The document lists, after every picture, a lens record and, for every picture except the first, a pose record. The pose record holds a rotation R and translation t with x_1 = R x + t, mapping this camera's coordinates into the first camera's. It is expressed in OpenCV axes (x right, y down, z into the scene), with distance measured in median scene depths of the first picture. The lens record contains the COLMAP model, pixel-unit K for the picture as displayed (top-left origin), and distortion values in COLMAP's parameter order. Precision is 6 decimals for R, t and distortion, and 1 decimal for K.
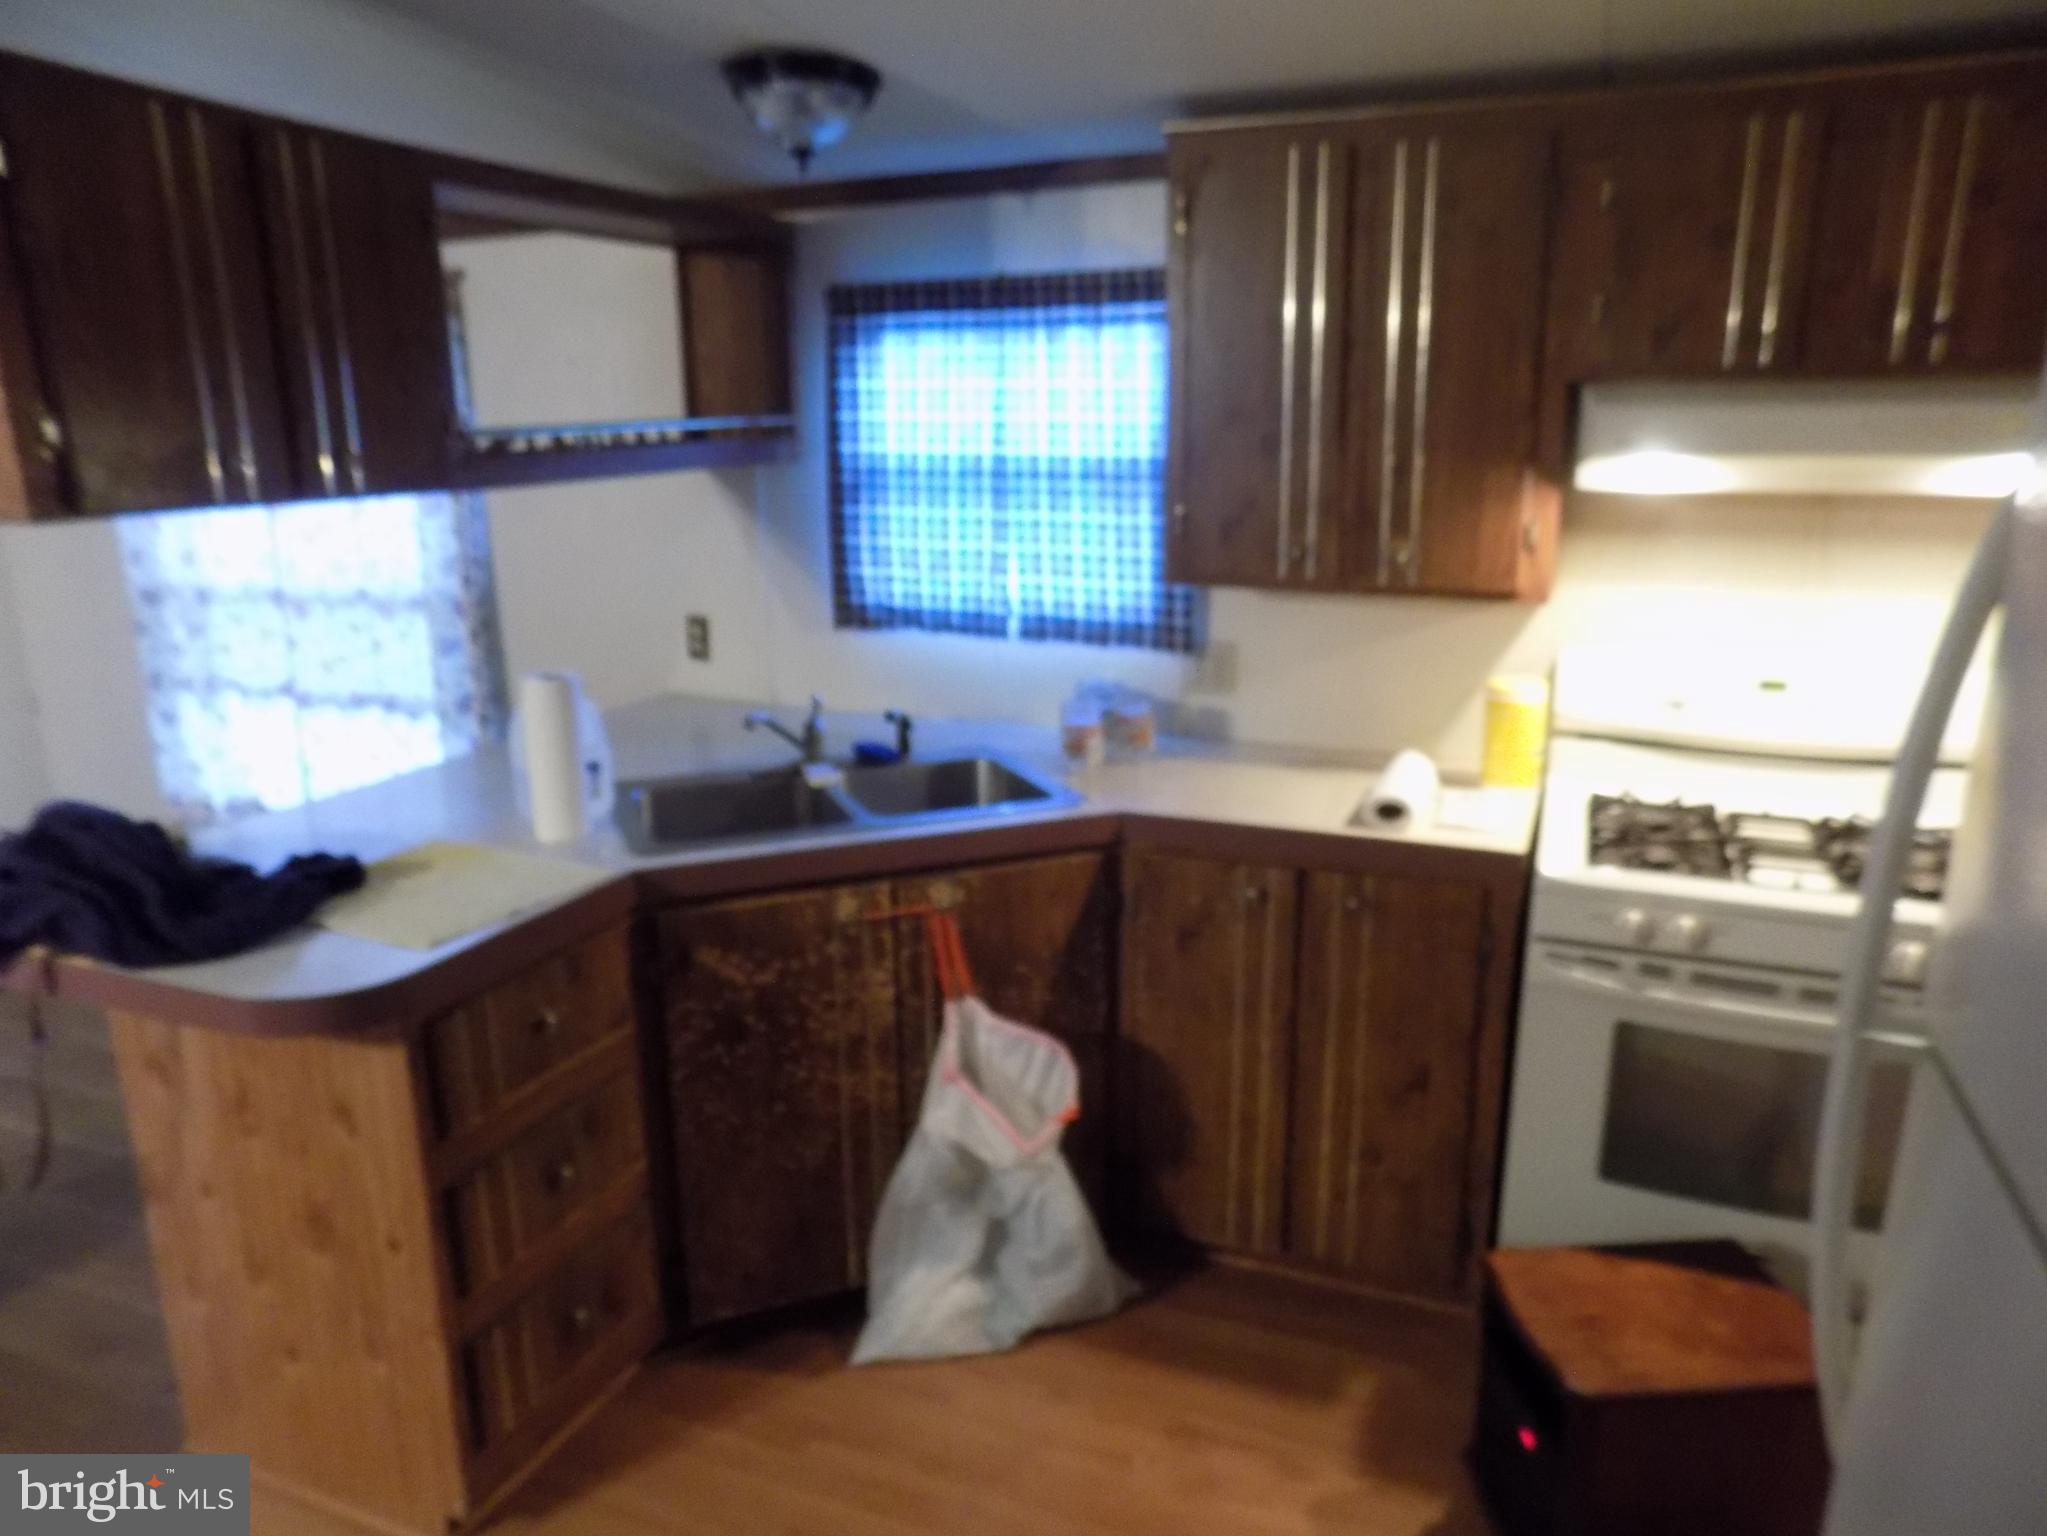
lens RADIAL K [[1387.7, 0, 1023.5], [0, 1387.7, 768.0], [0, 0, 1]] dist [-0.002946, 0.002132]
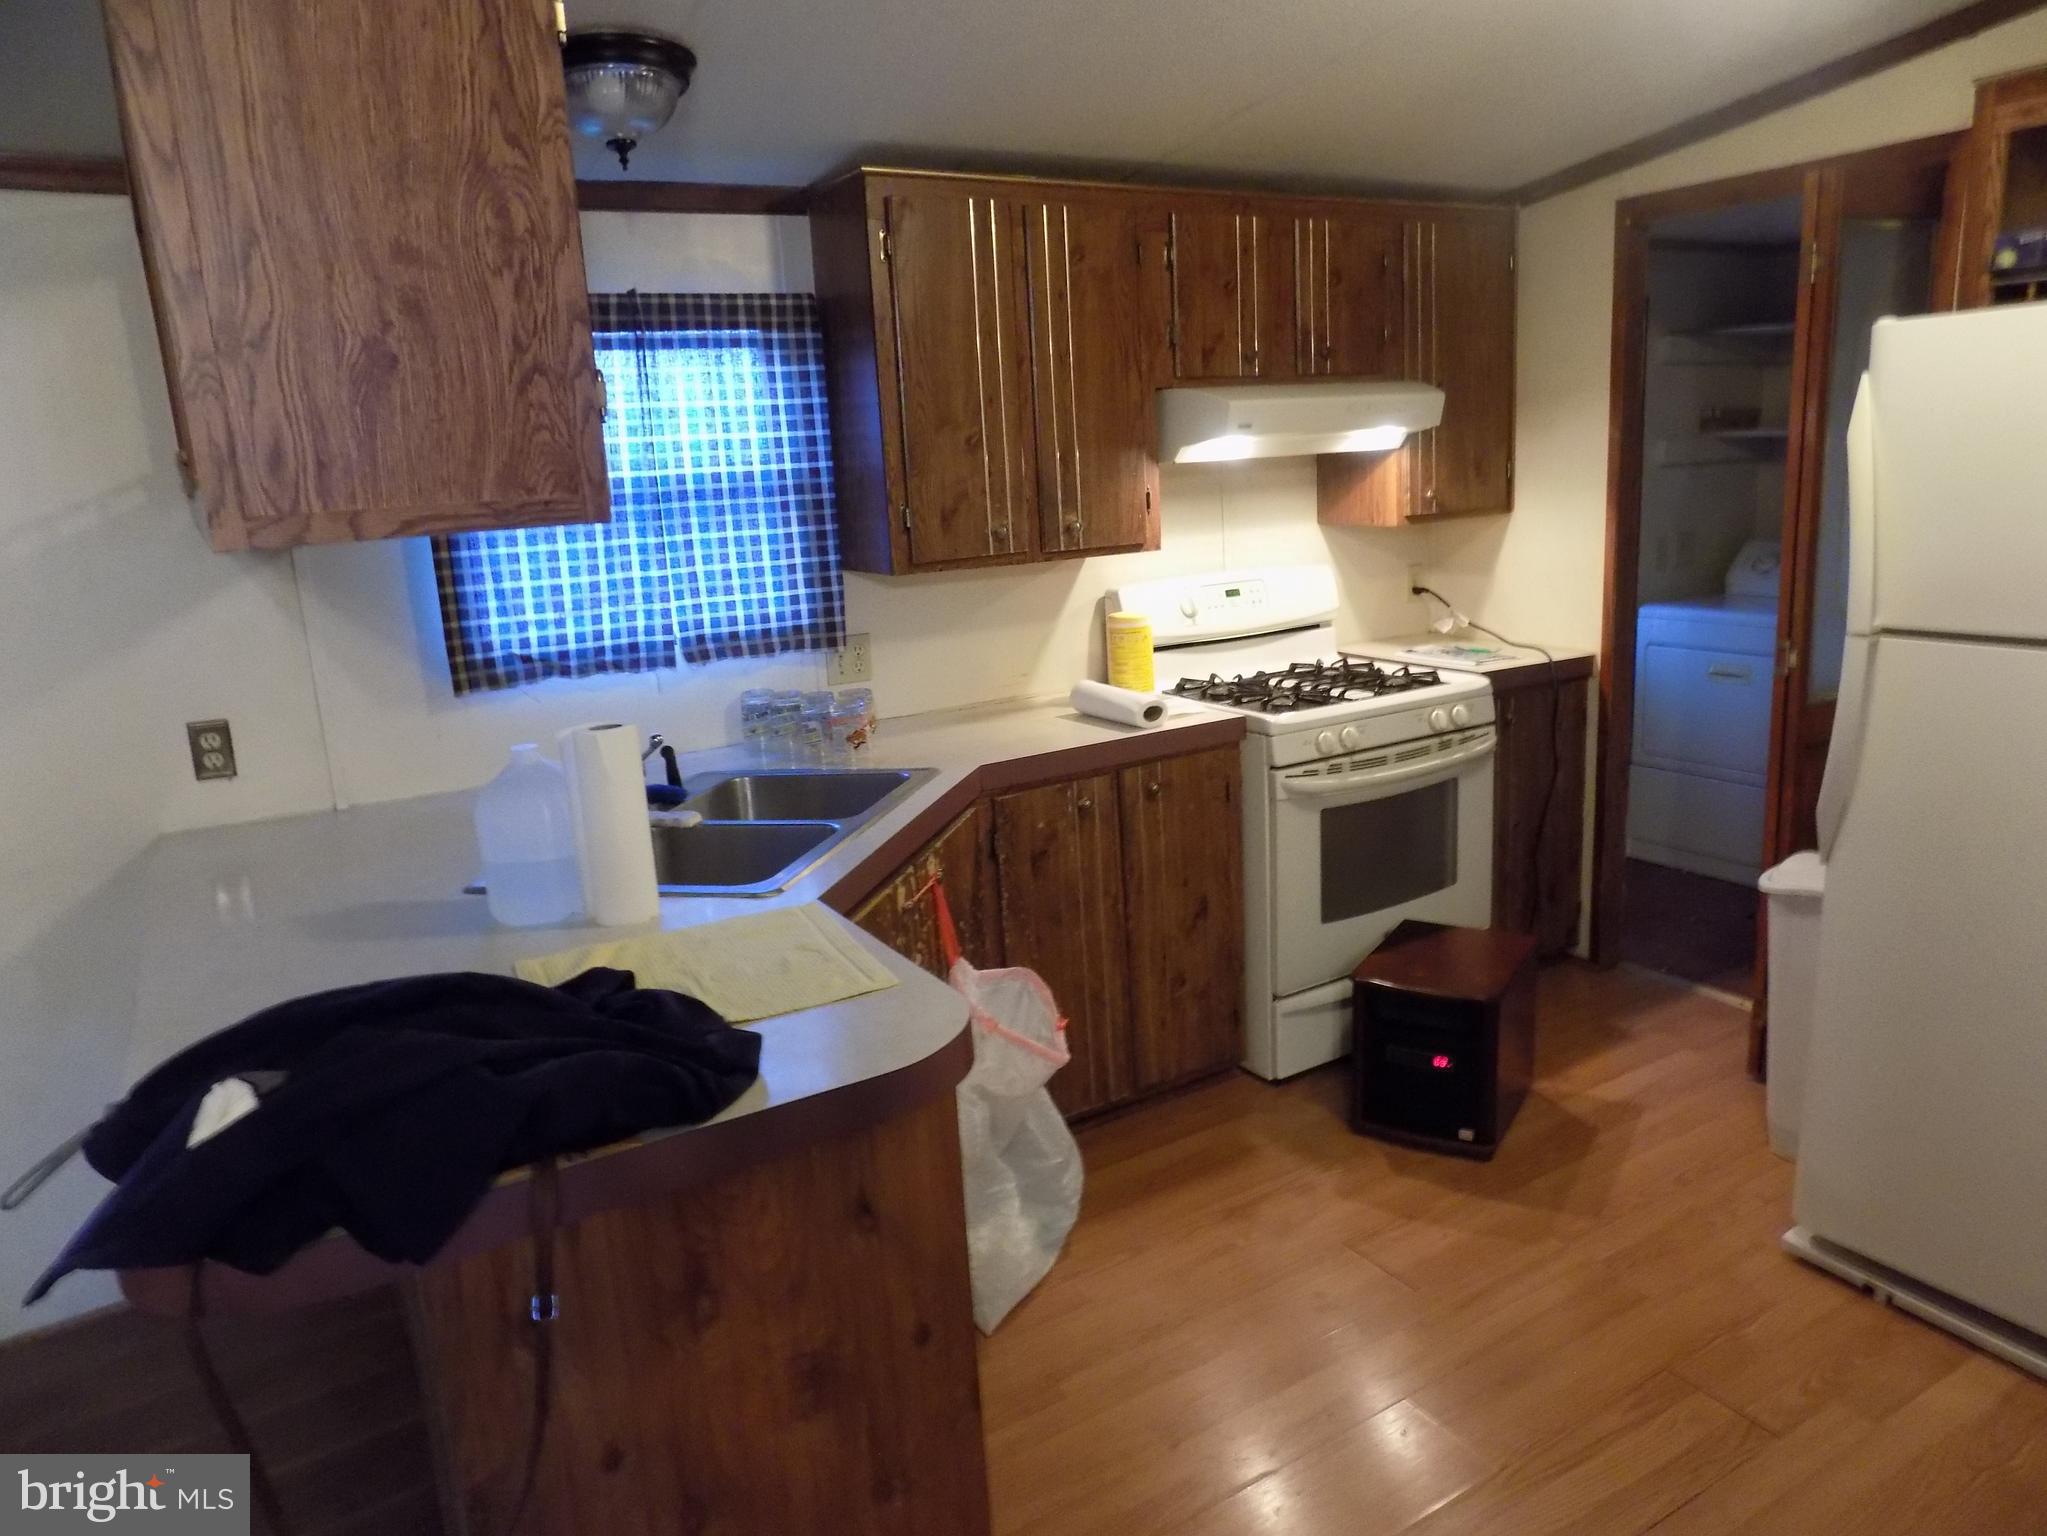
lens RADIAL K [[1387.7, 0, 1023.5], [0, 1387.7, 768.0], [0, 0, 1]] dist [-0.002946, 0.002132]
pose [[0.605537, -0.212023, 0.767054, -0.756226], [0.248097, 0.966116, 0.071191, -0.038597], [-0.756157, 0.147194, 0.637621, 0.246271]]
